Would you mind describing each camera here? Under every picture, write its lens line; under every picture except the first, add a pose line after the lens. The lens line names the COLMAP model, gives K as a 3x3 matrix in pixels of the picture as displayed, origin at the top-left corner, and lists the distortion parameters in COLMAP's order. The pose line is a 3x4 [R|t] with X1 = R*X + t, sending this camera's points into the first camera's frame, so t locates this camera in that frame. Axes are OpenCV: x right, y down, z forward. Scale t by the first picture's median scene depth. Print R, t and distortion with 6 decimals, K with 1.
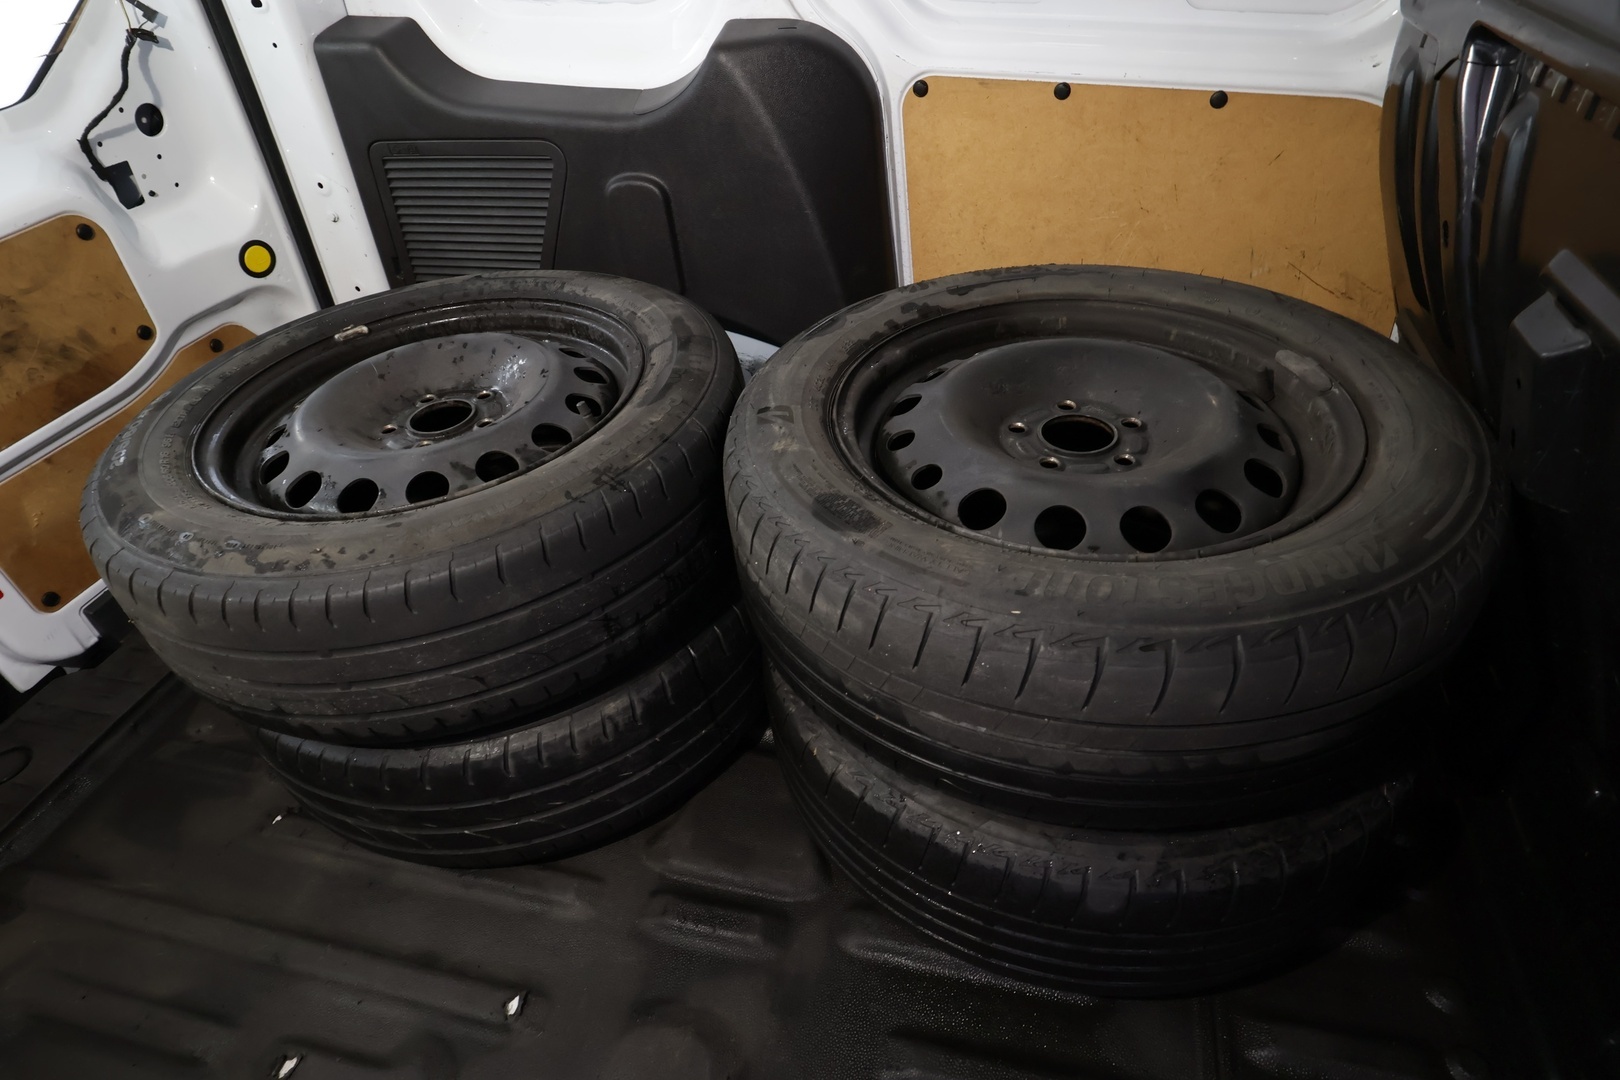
lens RADIAL K [[877.7, 0, 810.0], [0, 877.7, 540.0], [0, 0, 1]] dist [0.008227, 0.001220]
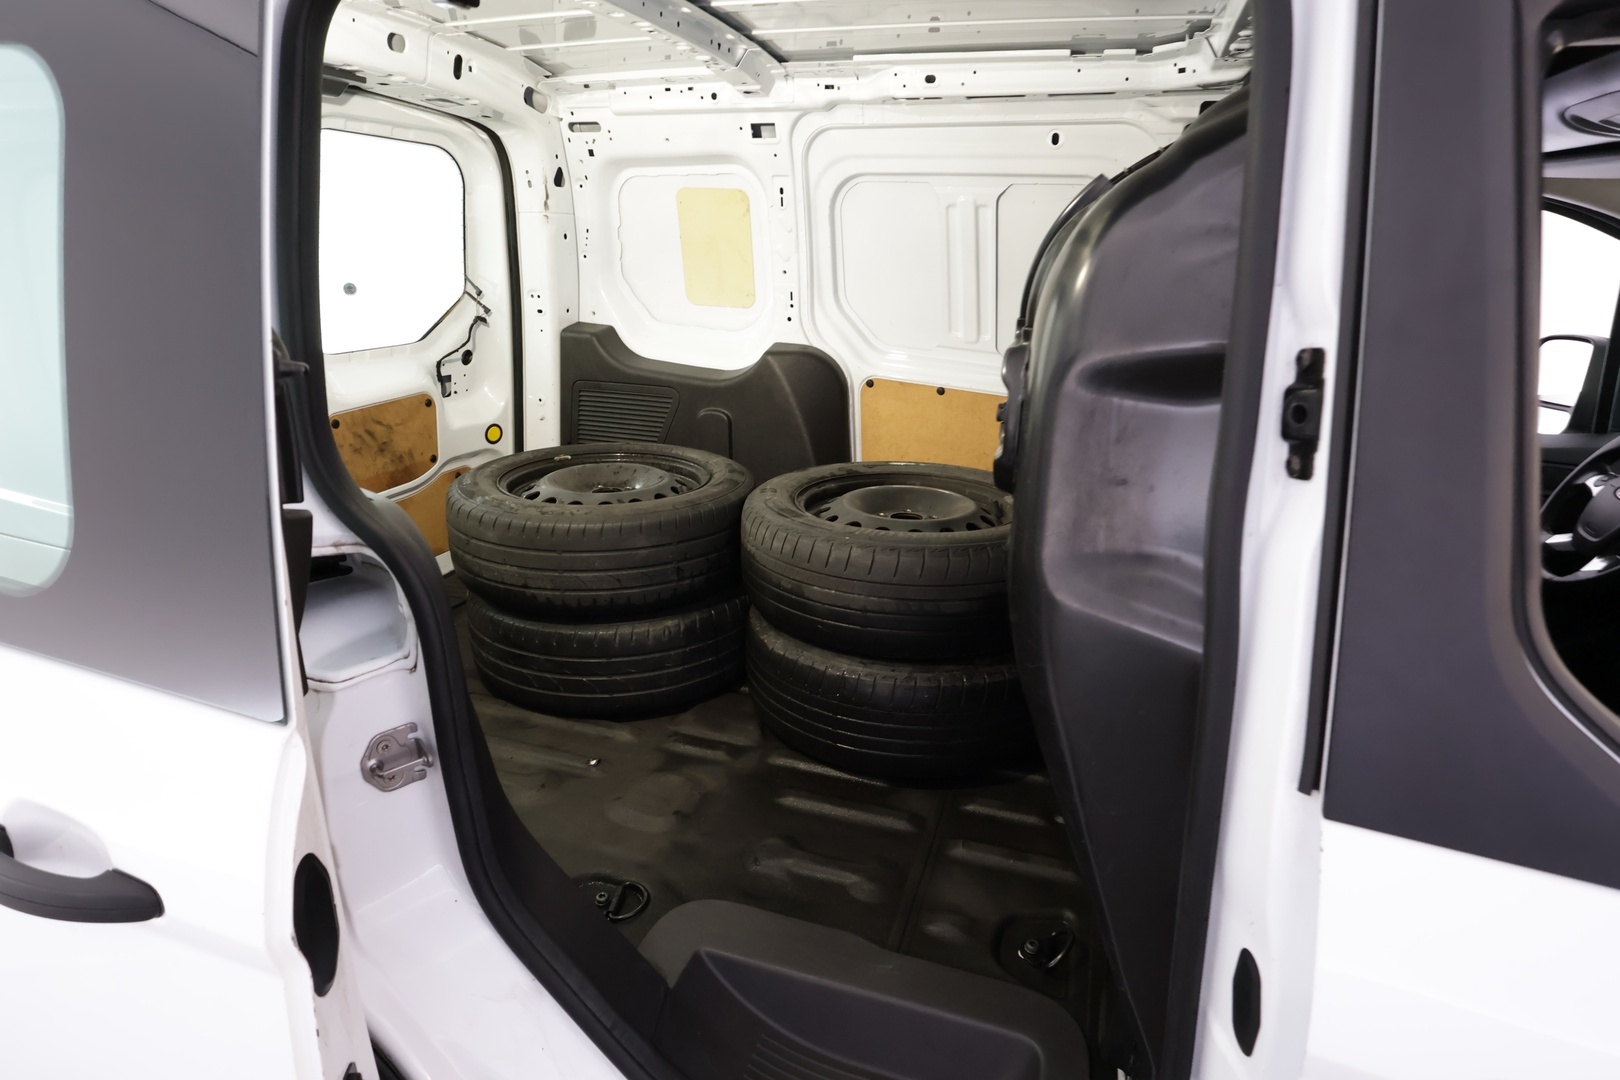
lens RADIAL K [[920.7, 0, 810.0], [0, 920.7, 540.0], [0, 0, 1]] dist [0.018434, 0.000733]
pose [[0.992803, 0.112344, -0.041475, 0.132385], [-0.119755, 0.931600, -0.343192, 0.575624], [0.000083, 0.345689, 0.938349, -0.866102]]
